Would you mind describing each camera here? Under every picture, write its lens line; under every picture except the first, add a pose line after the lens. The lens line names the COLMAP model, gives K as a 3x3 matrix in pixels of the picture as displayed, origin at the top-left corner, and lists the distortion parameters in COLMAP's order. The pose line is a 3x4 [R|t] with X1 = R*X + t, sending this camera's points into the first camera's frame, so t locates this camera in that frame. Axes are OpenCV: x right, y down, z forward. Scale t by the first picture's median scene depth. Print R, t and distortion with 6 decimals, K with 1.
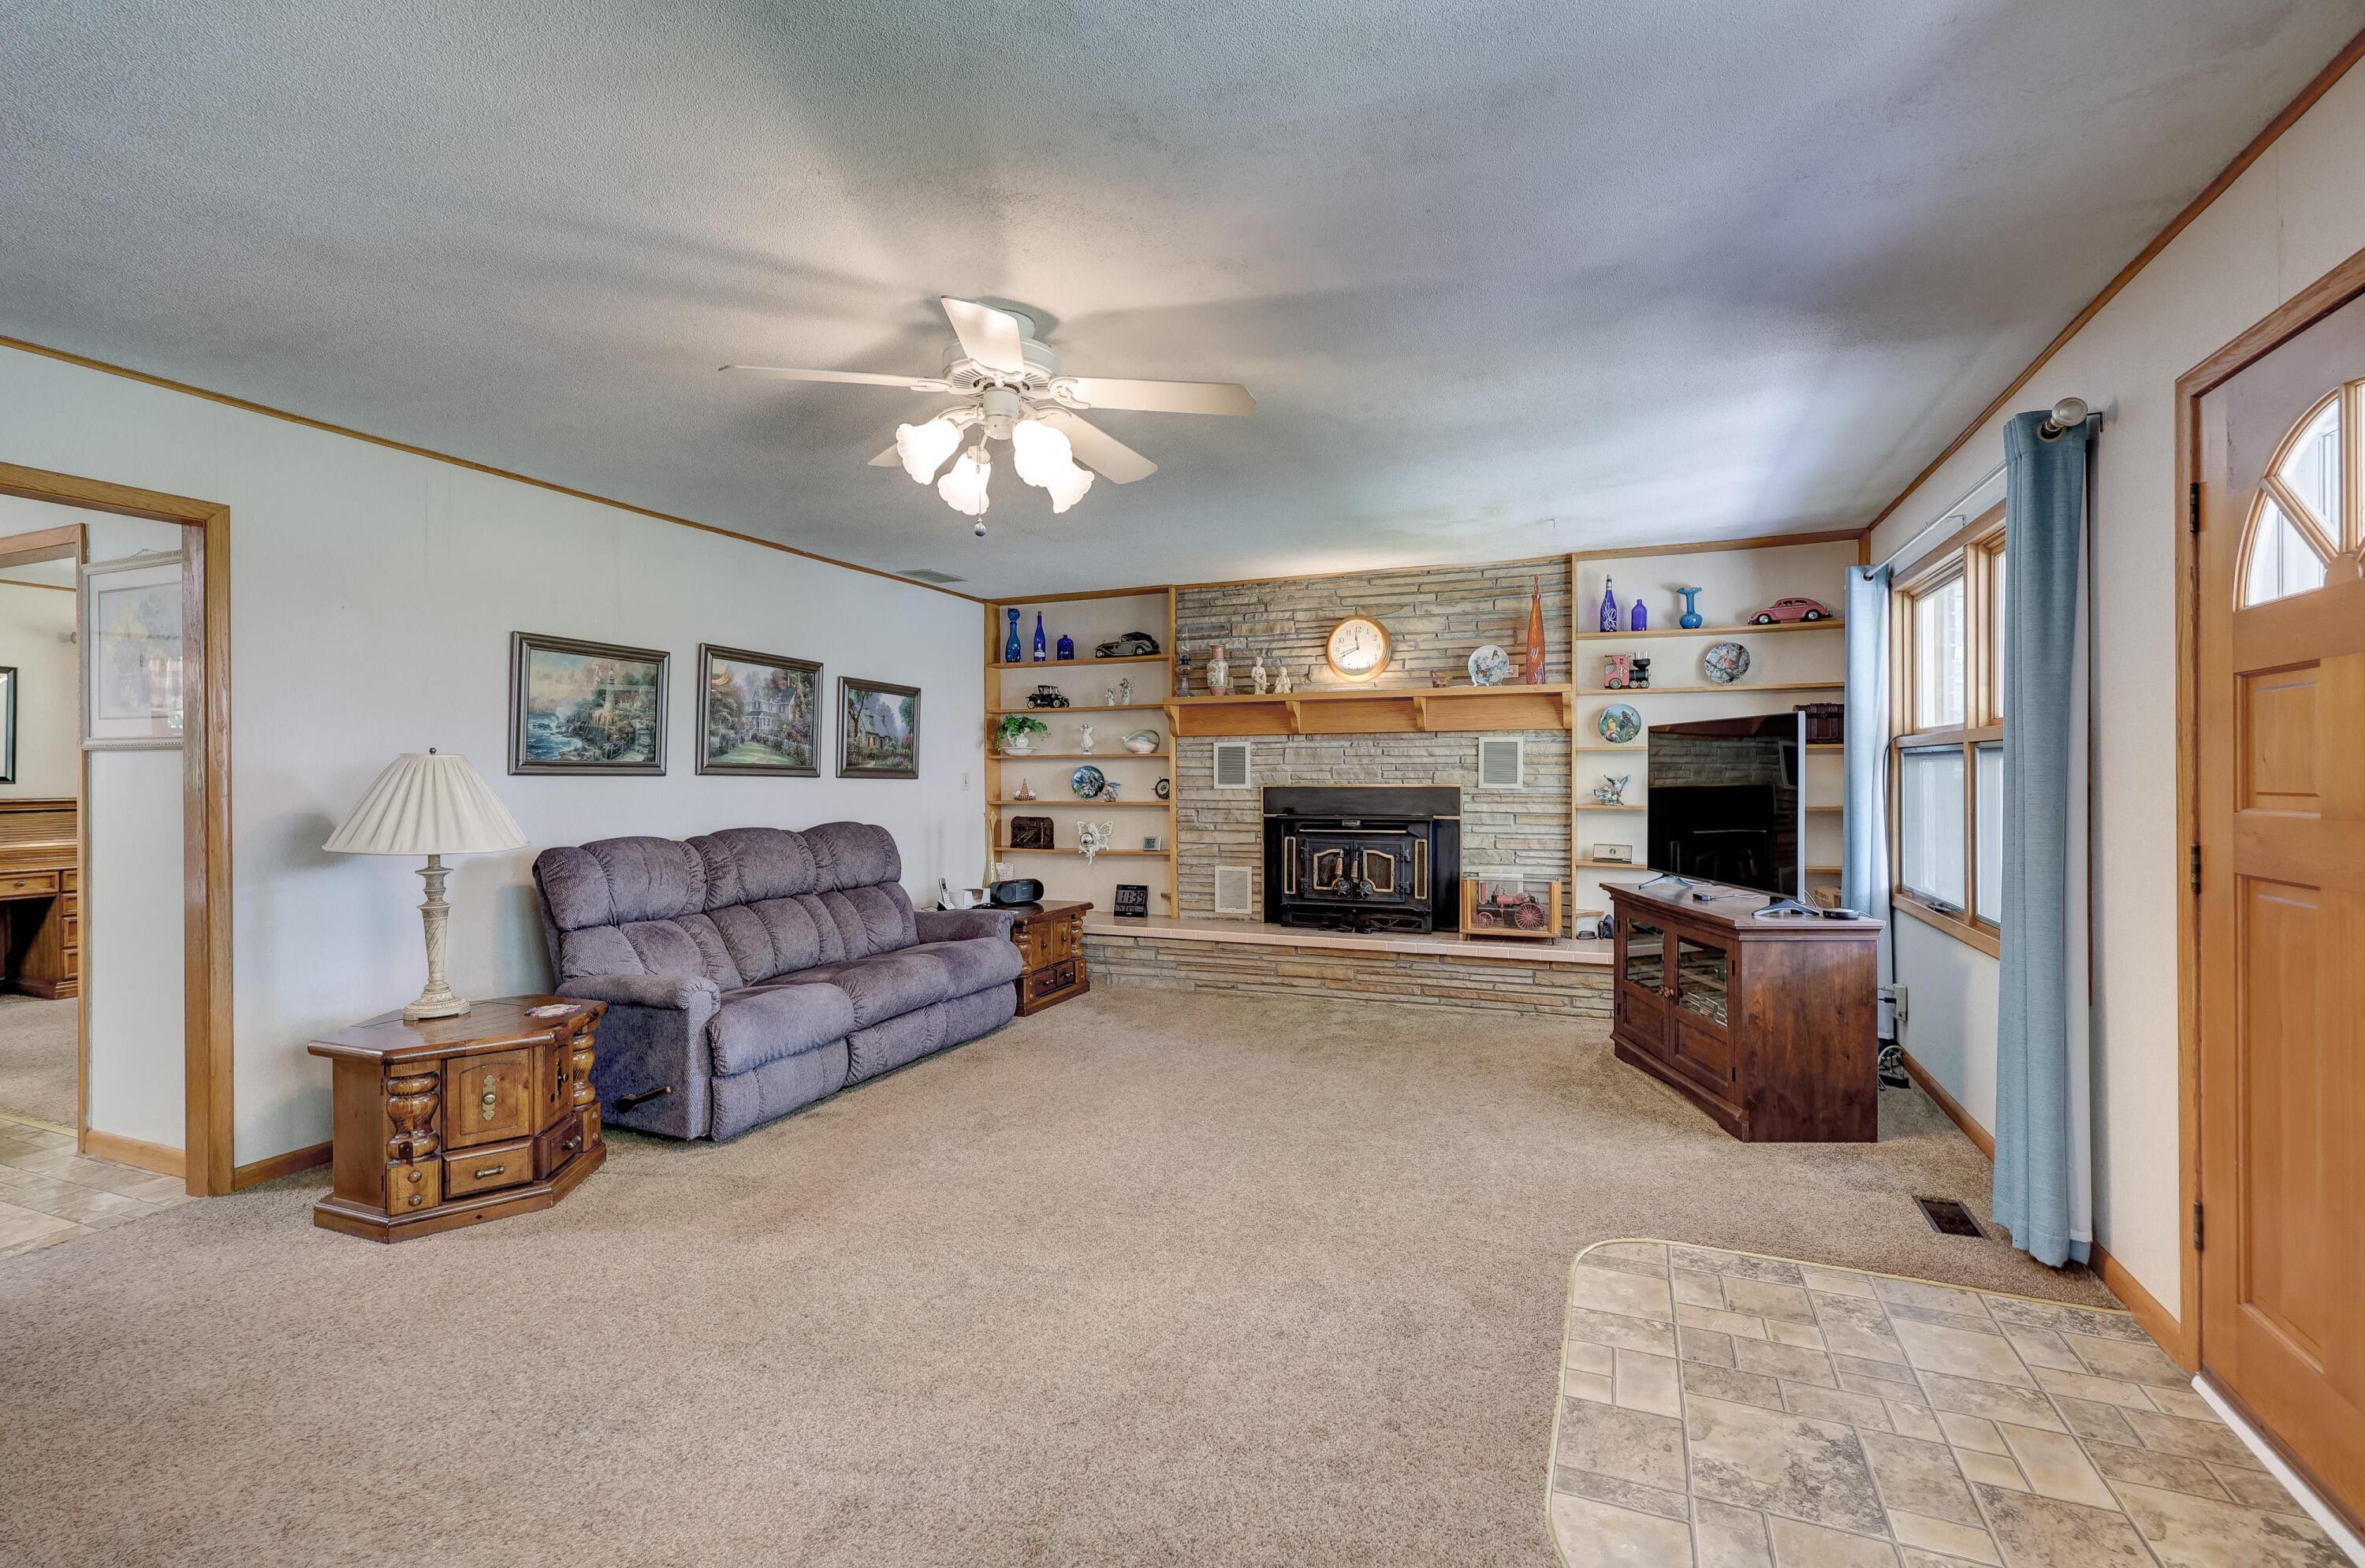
lens RADIAL K [[1052.7, 0, 1182.5], [0, 1052.7, 784.0], [0, 0, 1]] dist [0.000503, 0.000278]
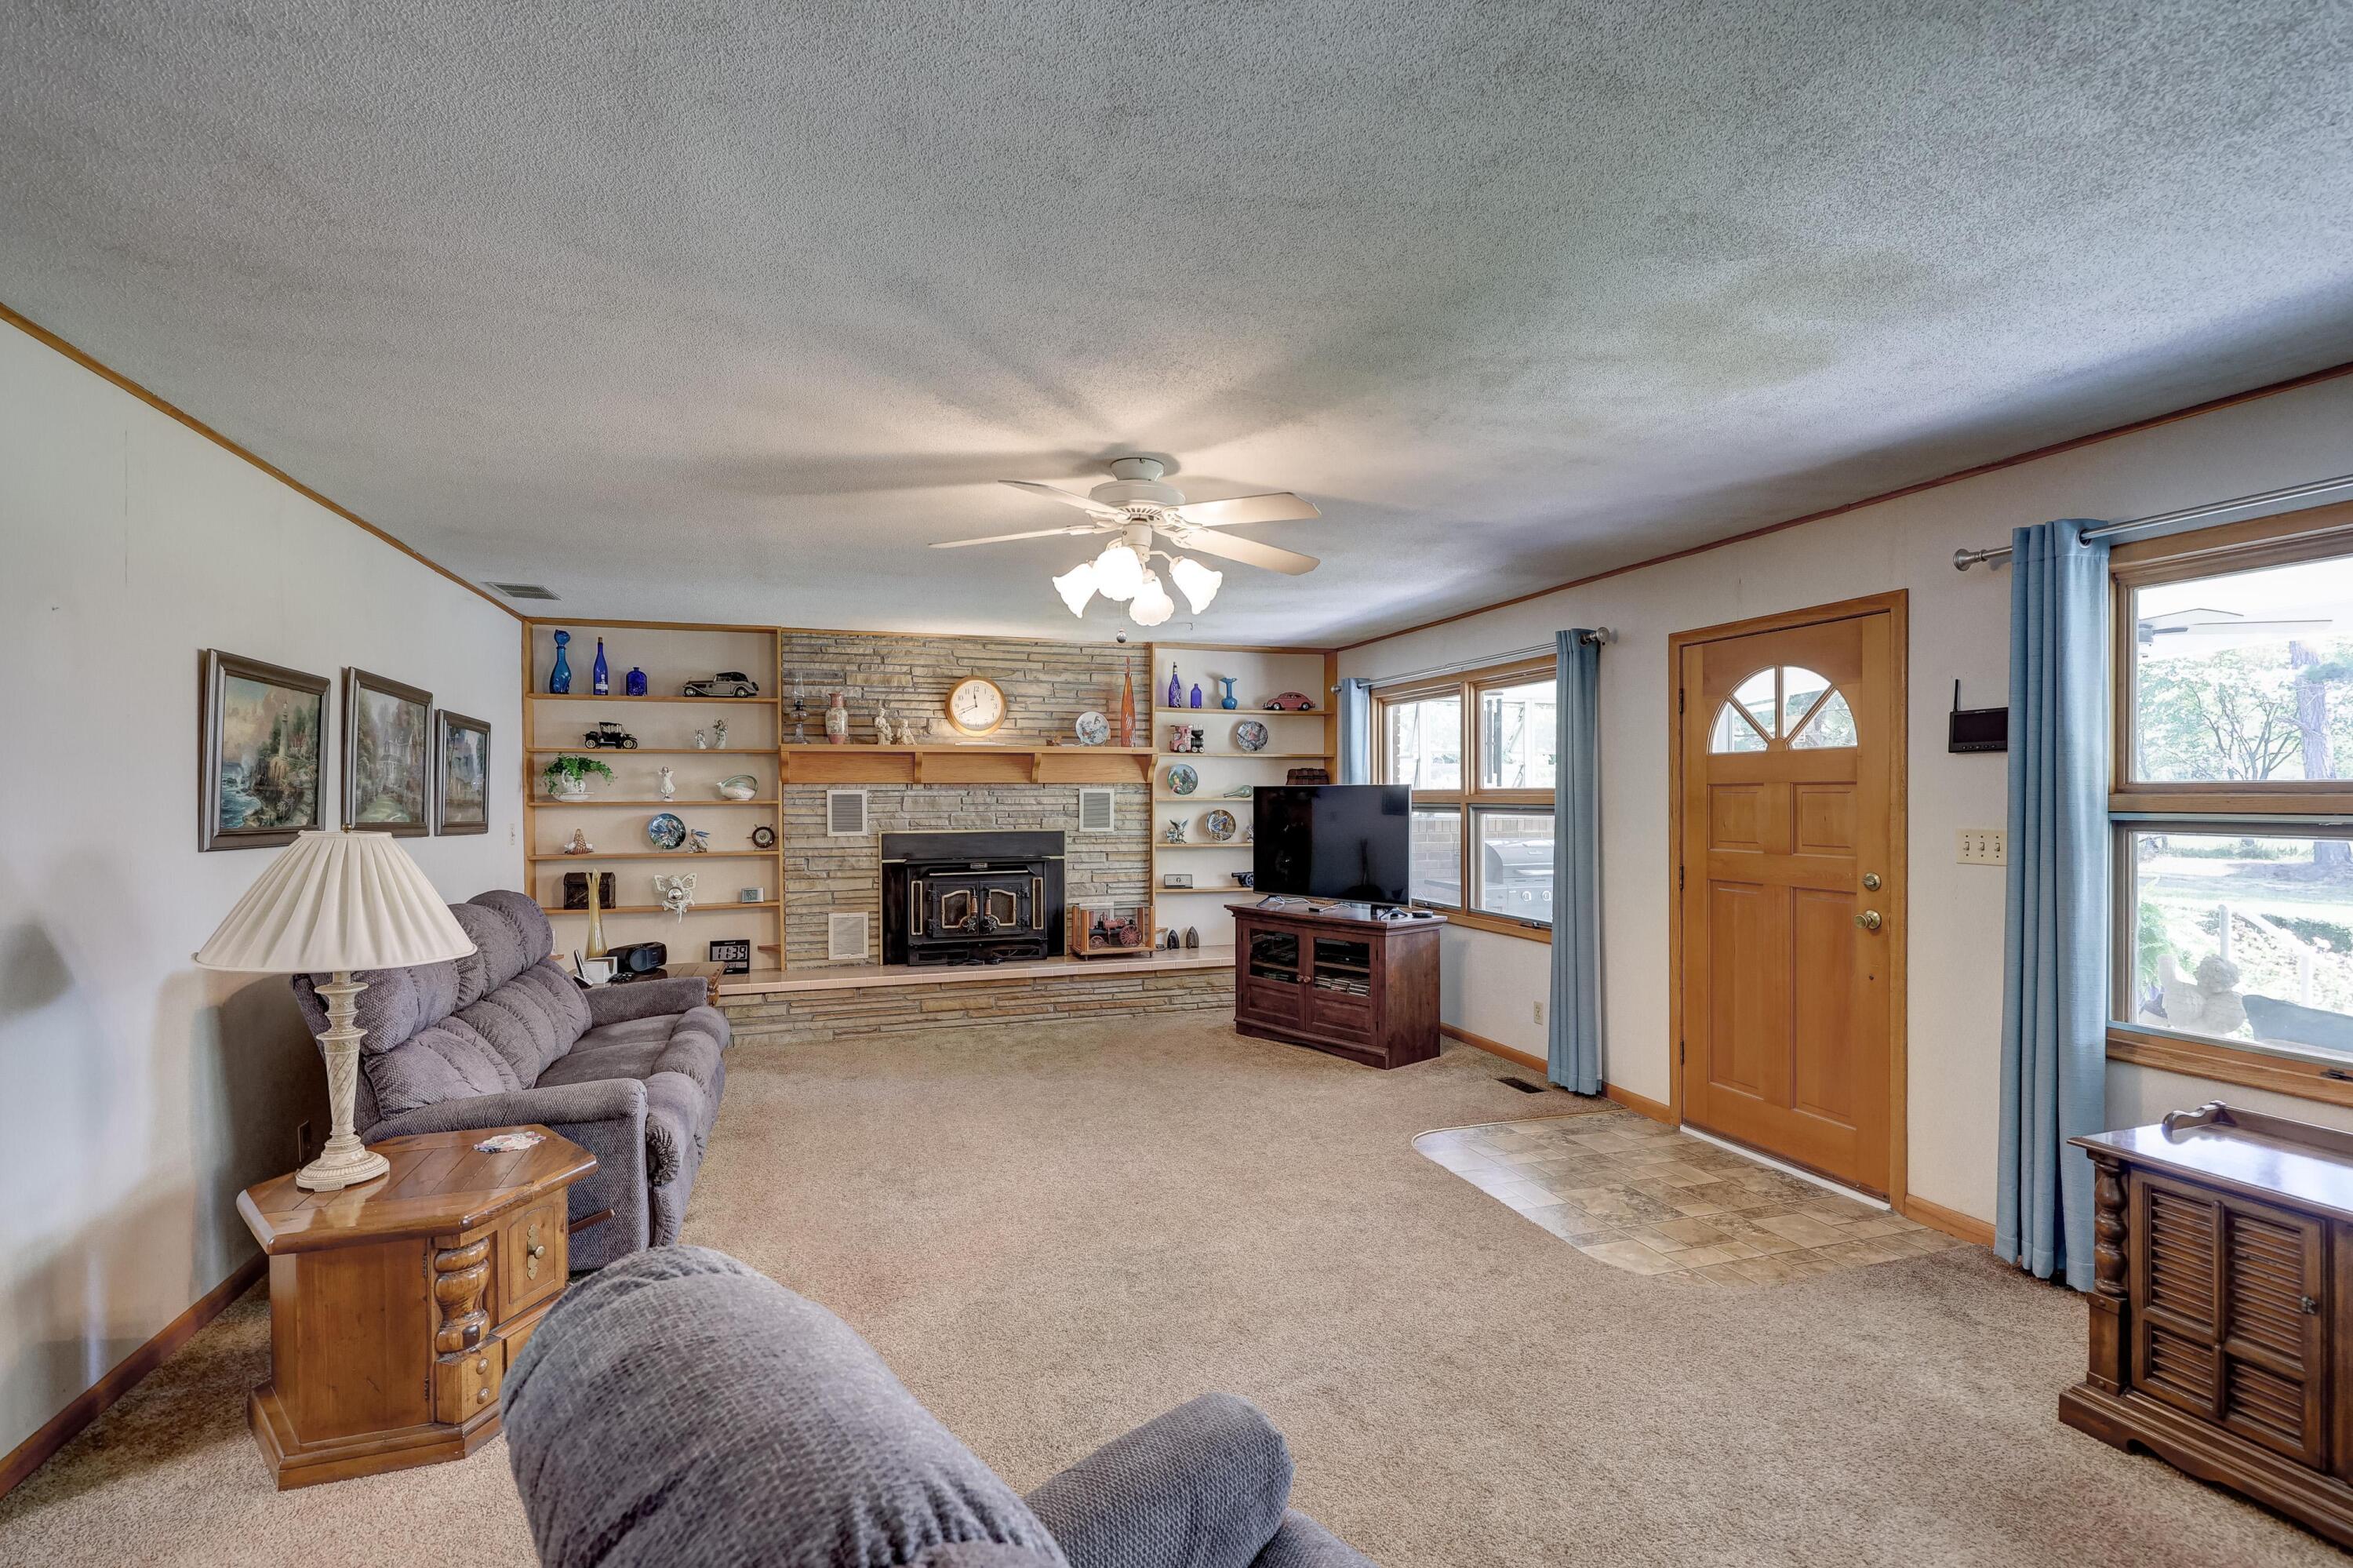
lens RADIAL K [[1075.9, 0, 1151.9], [0, 1075.9, 815.4], [0, 0, 1]] dist [0.000026, -0.000122]
pose [[0.765243, -0.011293, 0.643643, -0.457668], [0.007564, 0.999935, 0.008552, -0.025471], [-0.643697, -0.001676, 0.765278, 0.025954]]
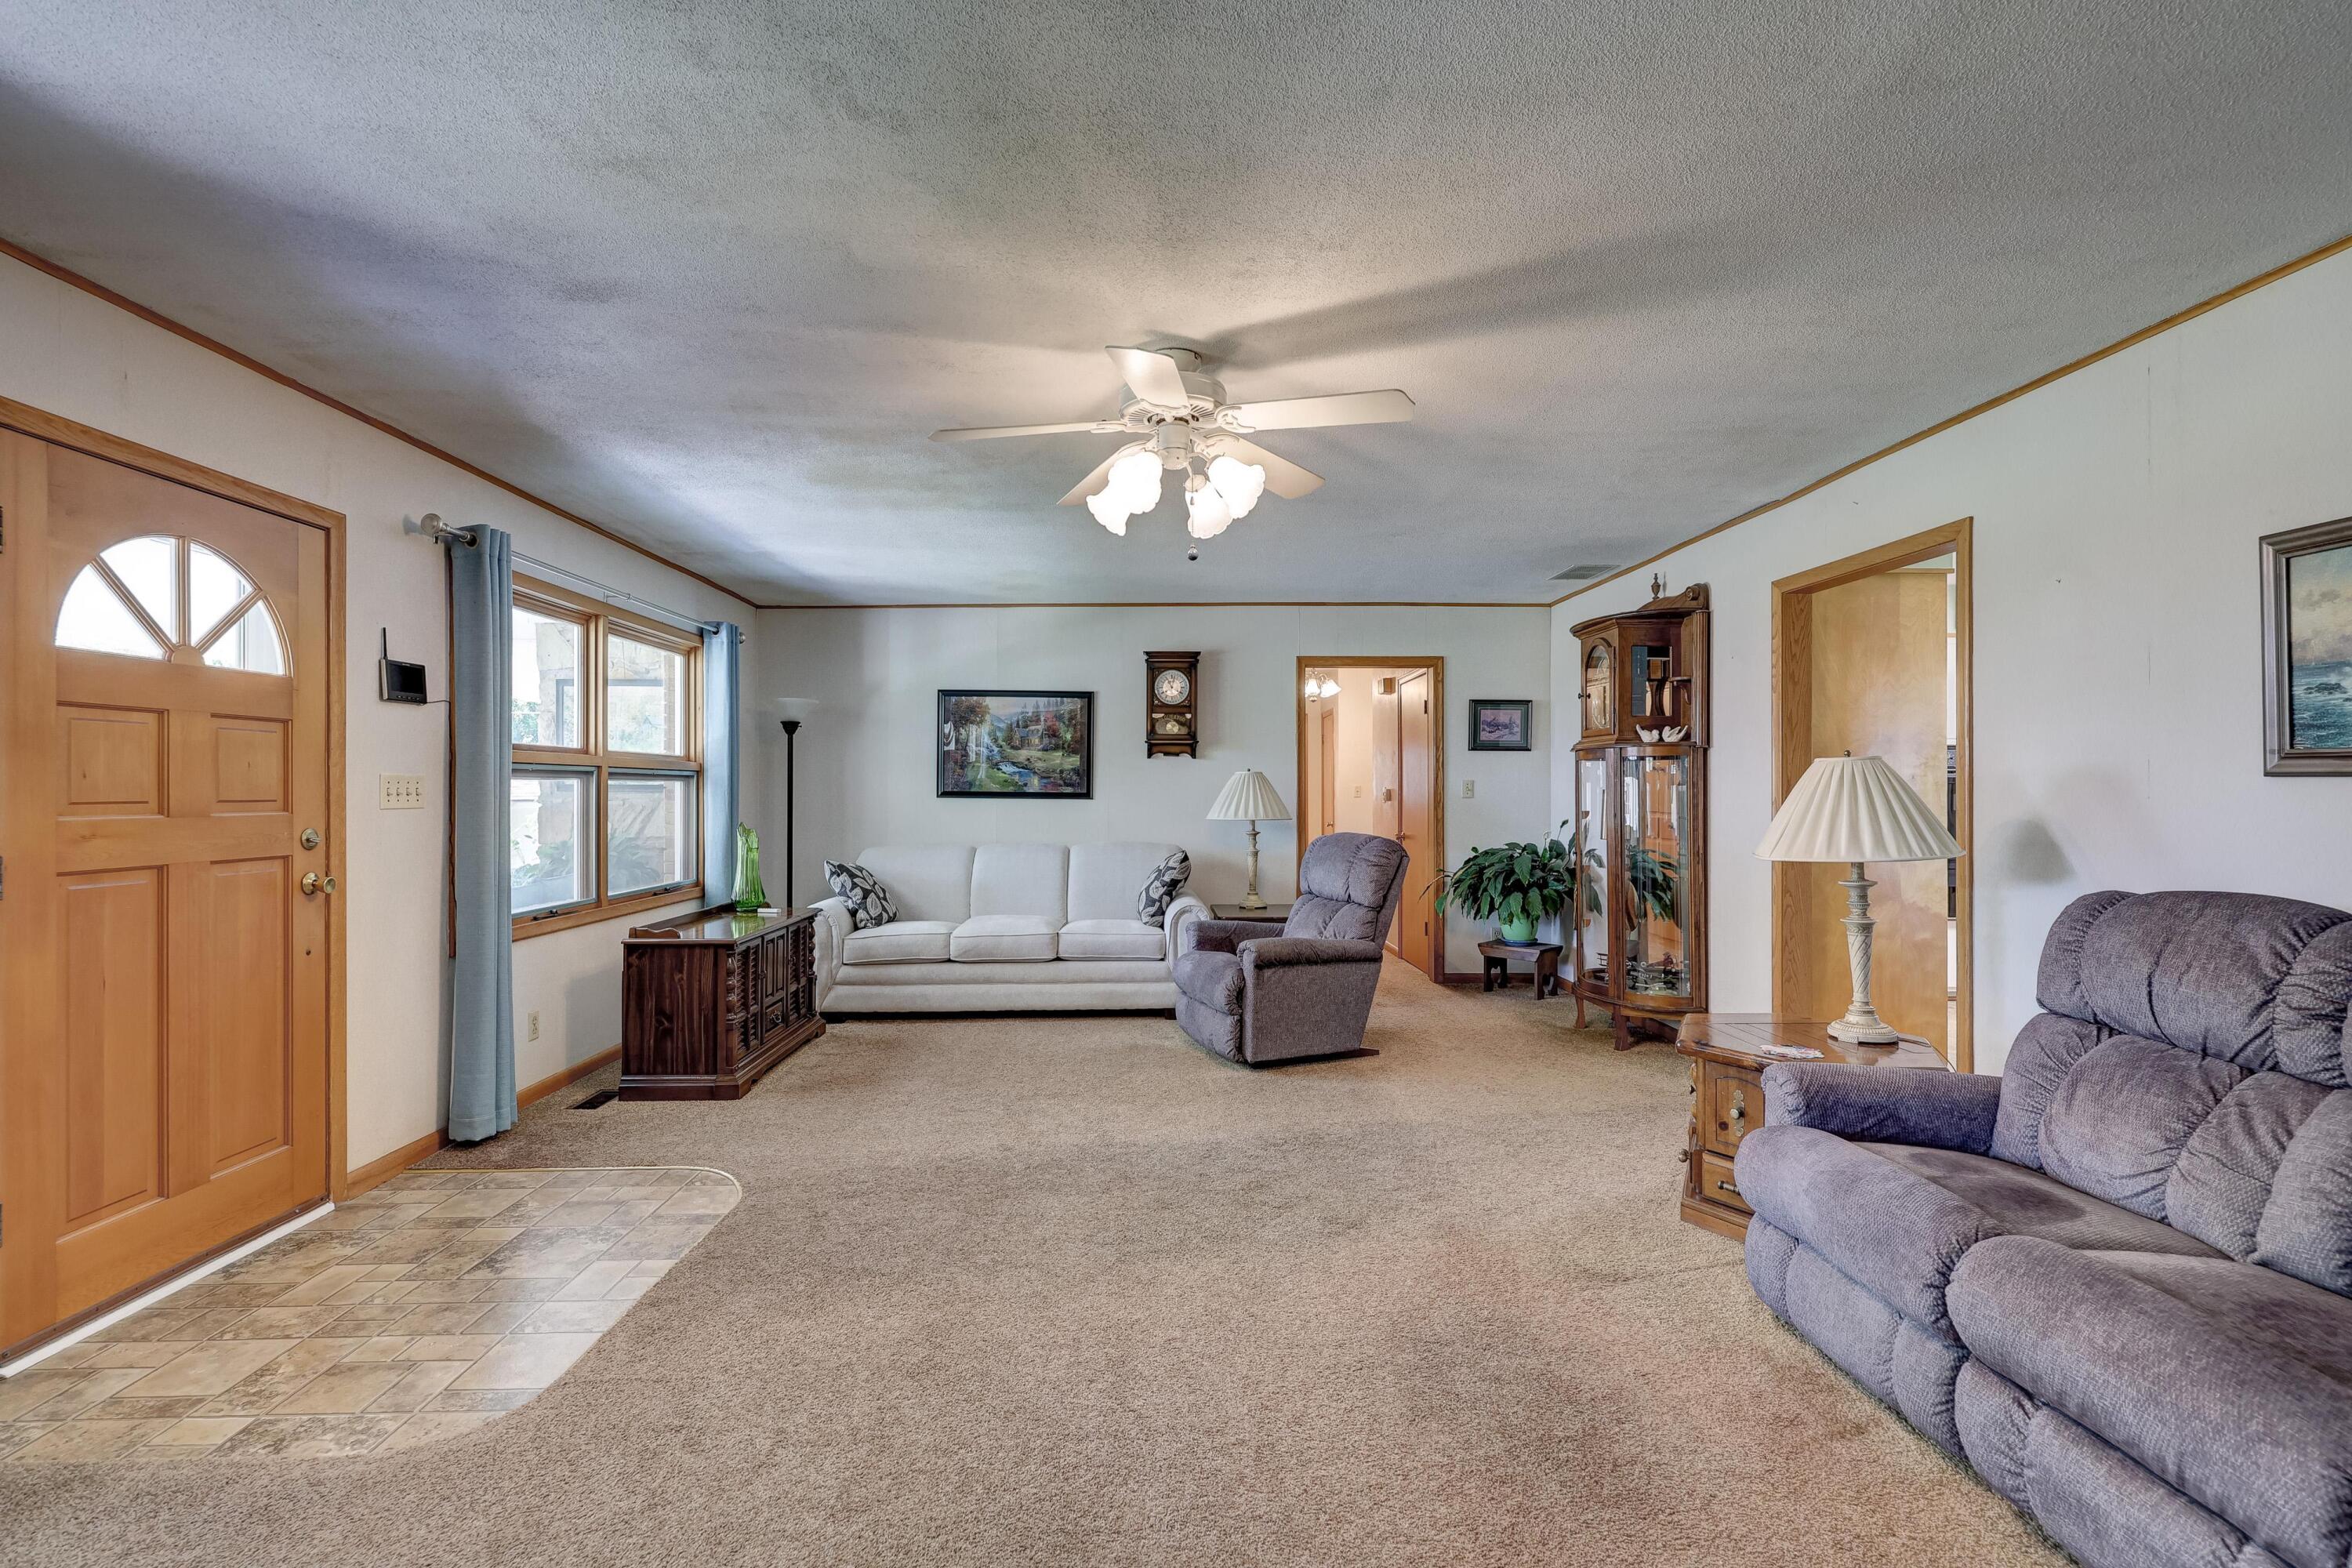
lens RADIAL K [[1045.6, 0, 1176.0], [0, 1045.6, 784.0], [0, 0, 1]] dist [-0.000472, 0.000463]
pose [[-0.909784, 0.003802, -0.415064, 0.132558], [0.002041, 0.999987, 0.004686, -0.006012], [0.415076, 0.003416, -0.909780, 0.953065]]
